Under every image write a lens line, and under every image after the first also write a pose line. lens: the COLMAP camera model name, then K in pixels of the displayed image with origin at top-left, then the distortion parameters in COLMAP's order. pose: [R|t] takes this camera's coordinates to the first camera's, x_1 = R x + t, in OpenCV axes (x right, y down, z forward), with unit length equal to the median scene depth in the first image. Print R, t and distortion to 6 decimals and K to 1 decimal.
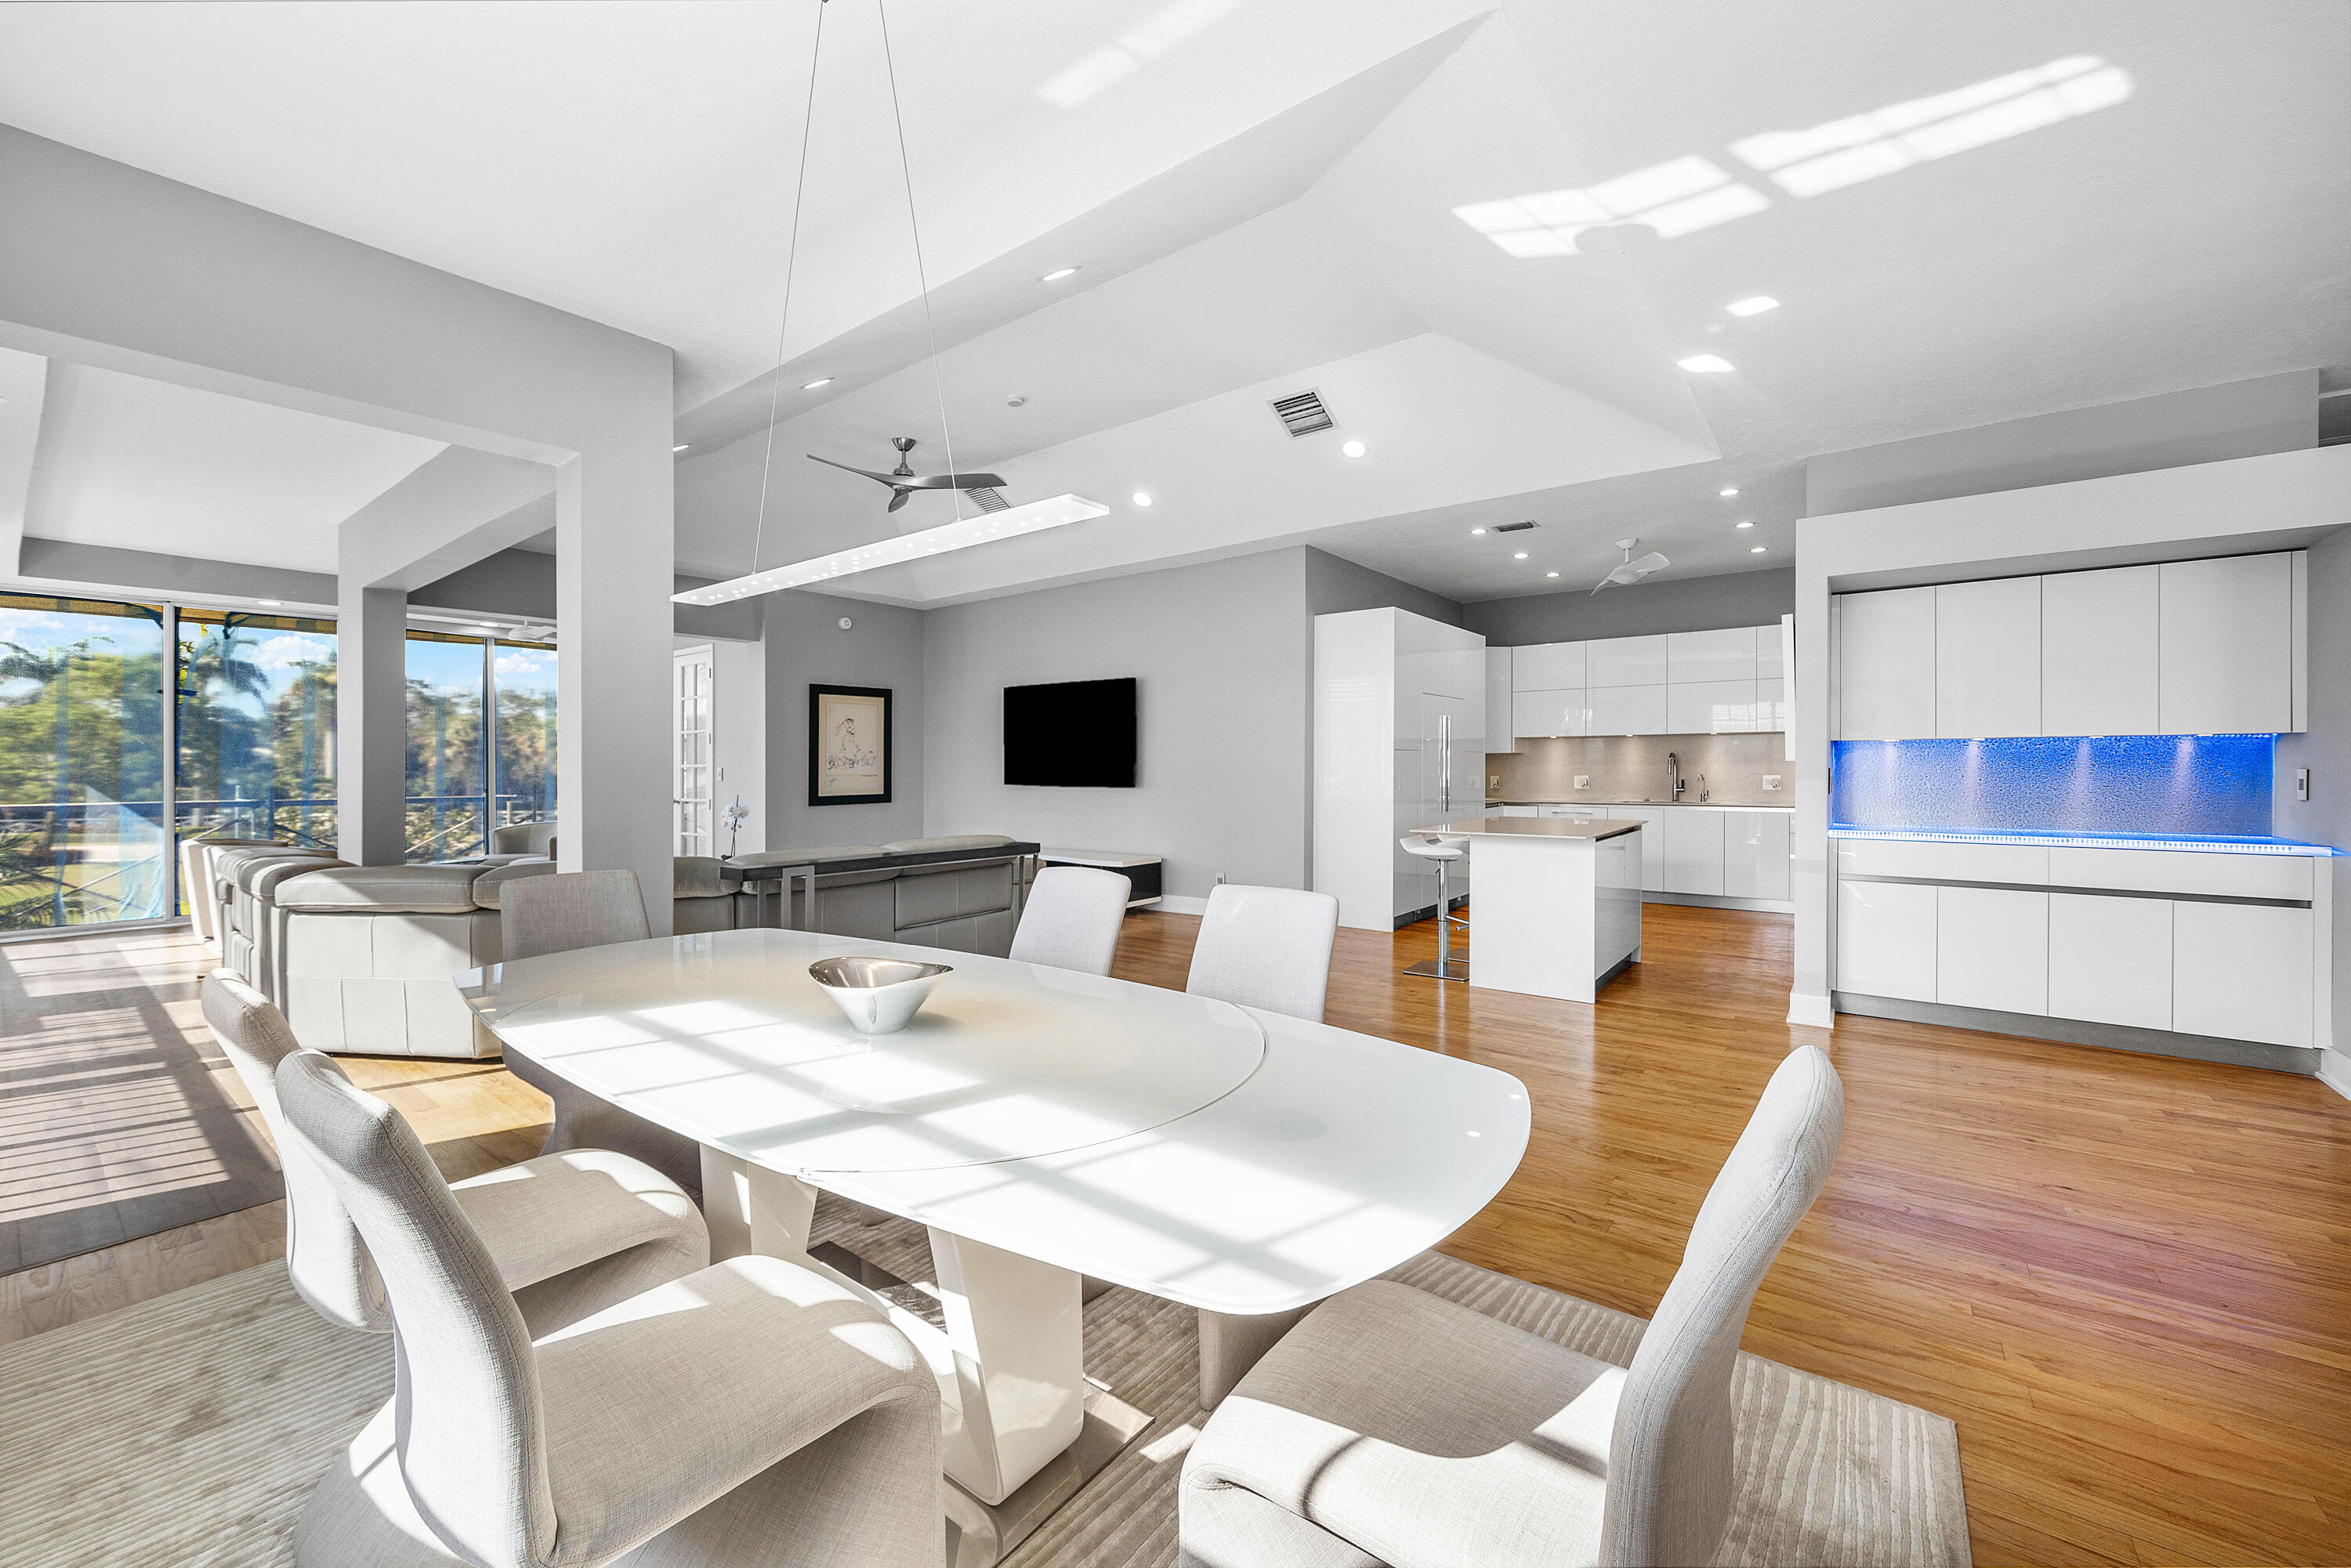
lens RADIAL K [[921.2, 0, 1153.5], [0, 921.2, 780.1], [0, 0, 1]] dist [0.002151, -0.000490]
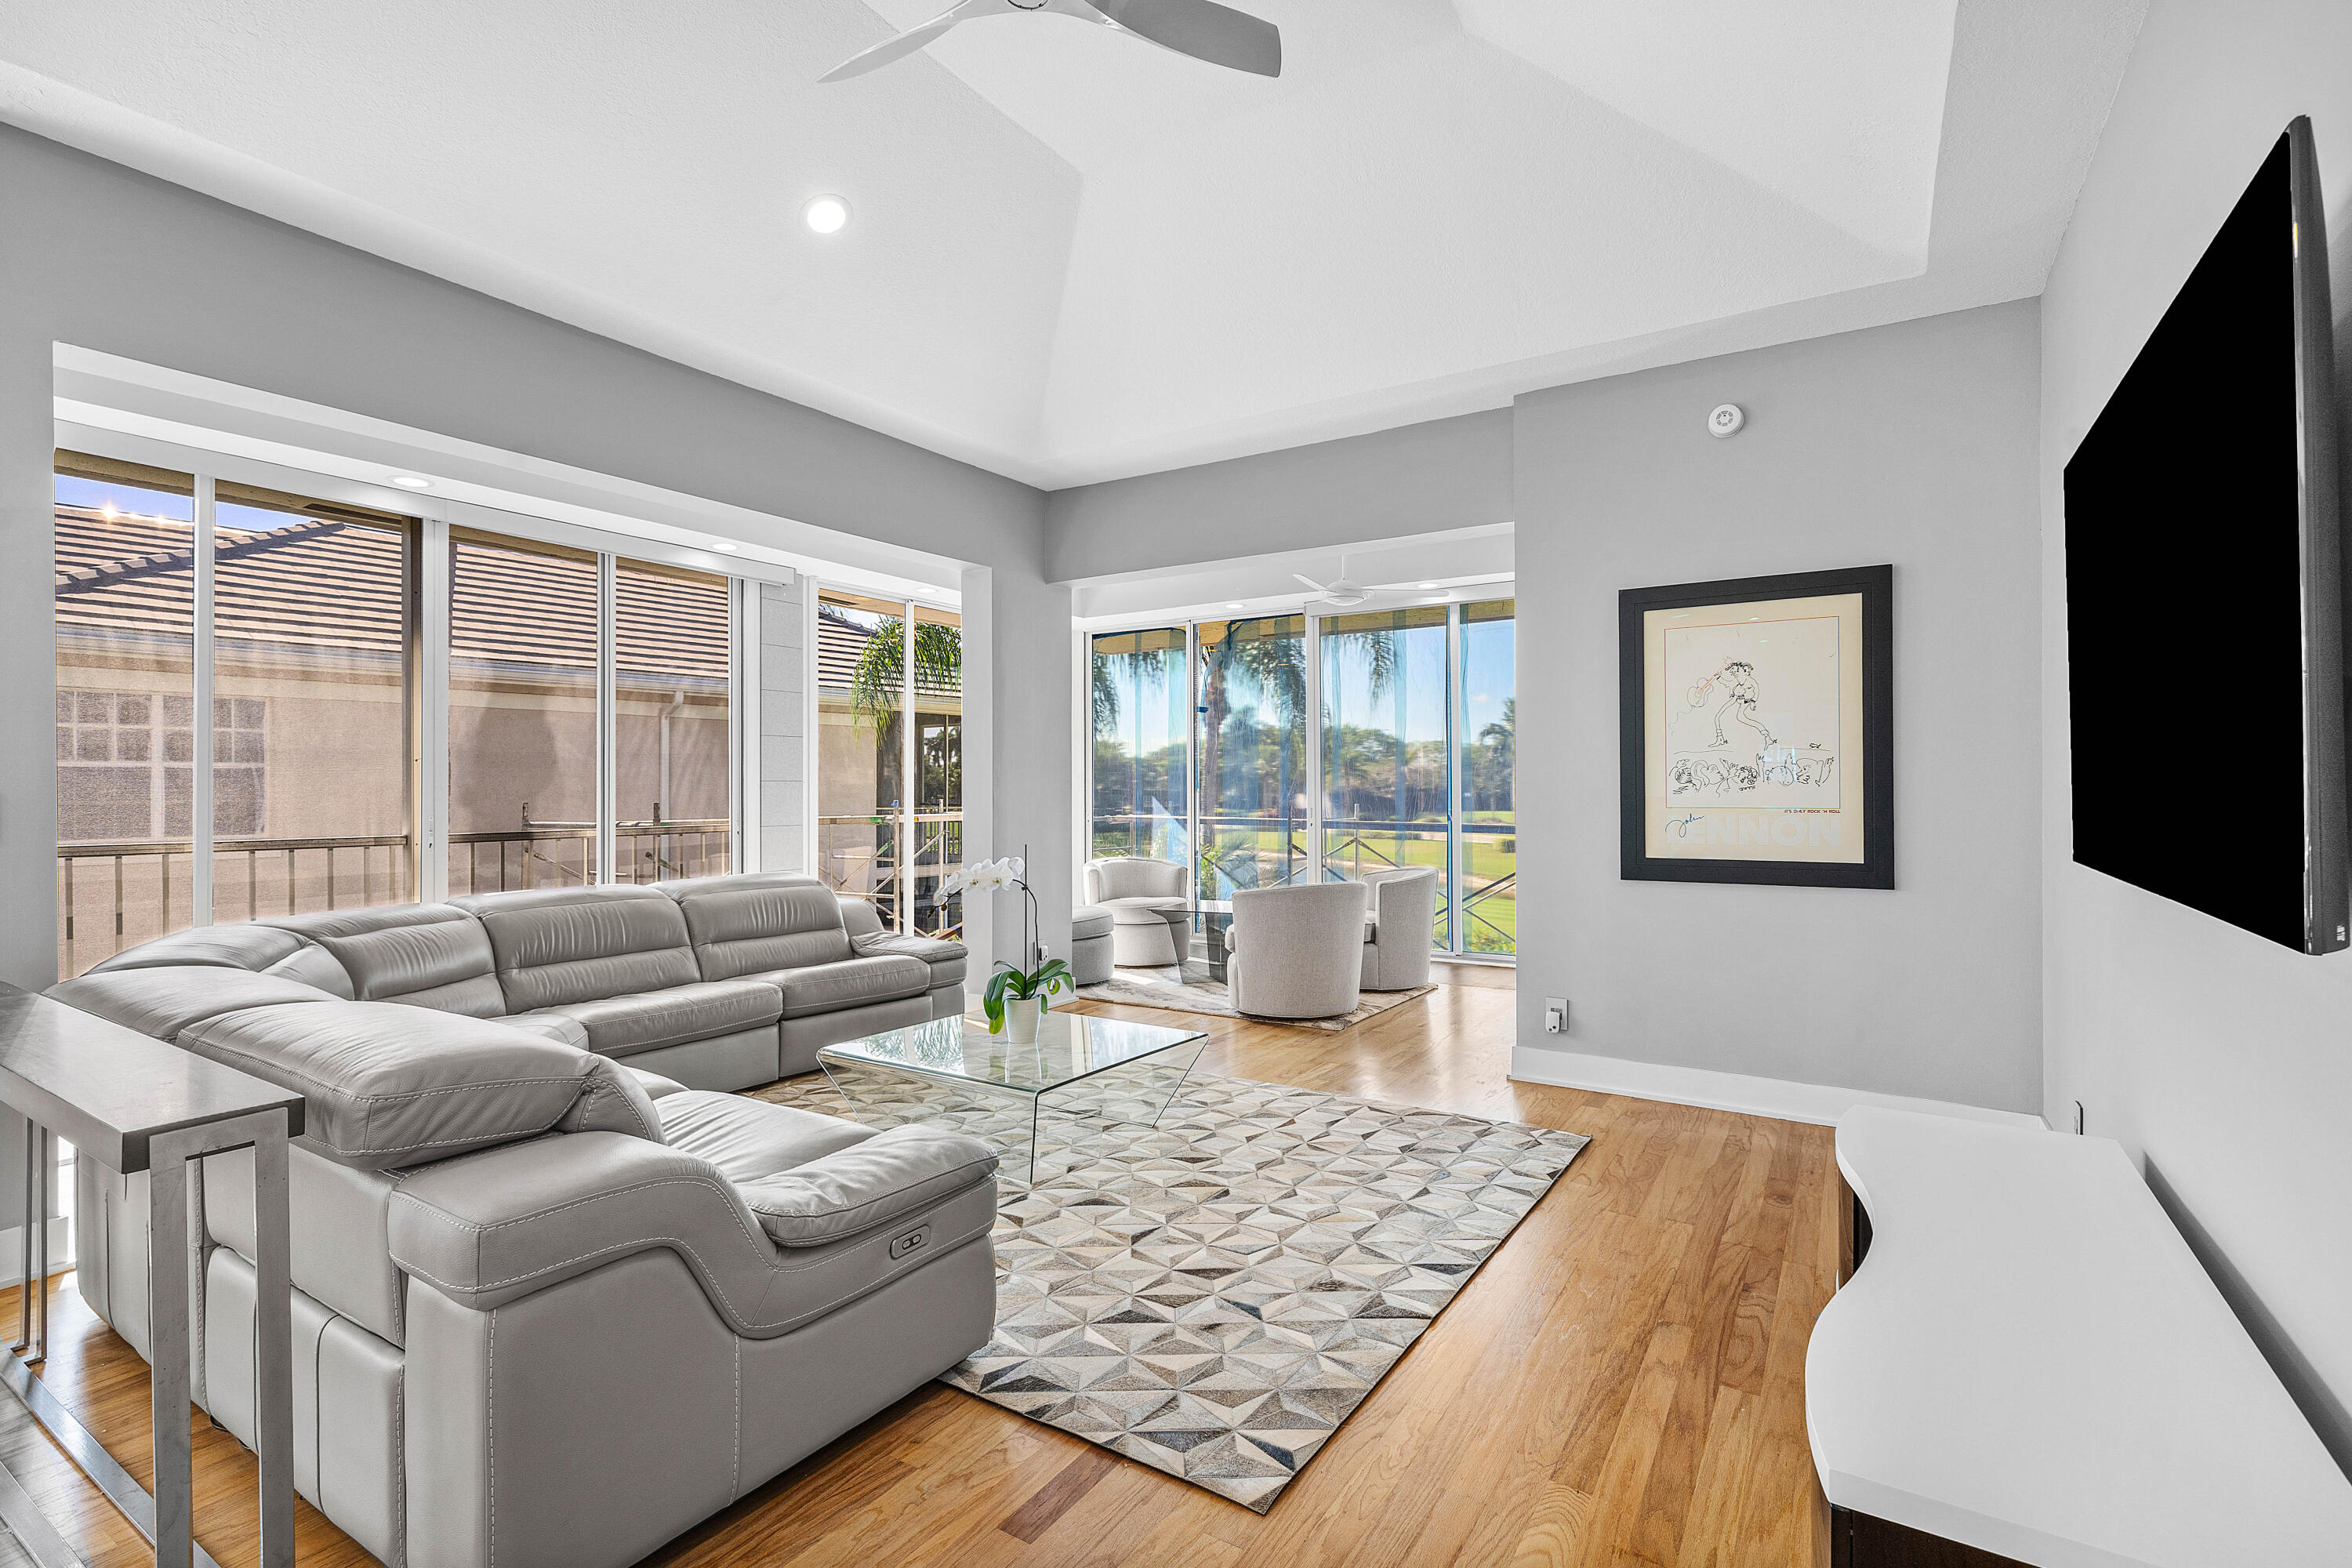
lens RADIAL K [[1085.9, 0, 1161.0], [0, 1085.9, 796.8], [0, 0, 1]] dist [-0.014022, -0.000621]
pose [[0.086652, 0.011157, -0.996176, 0.134265], [-0.014139, 0.999850, 0.009968, -0.014356], [0.996138, 0.013221, 0.086797, 0.926833]]
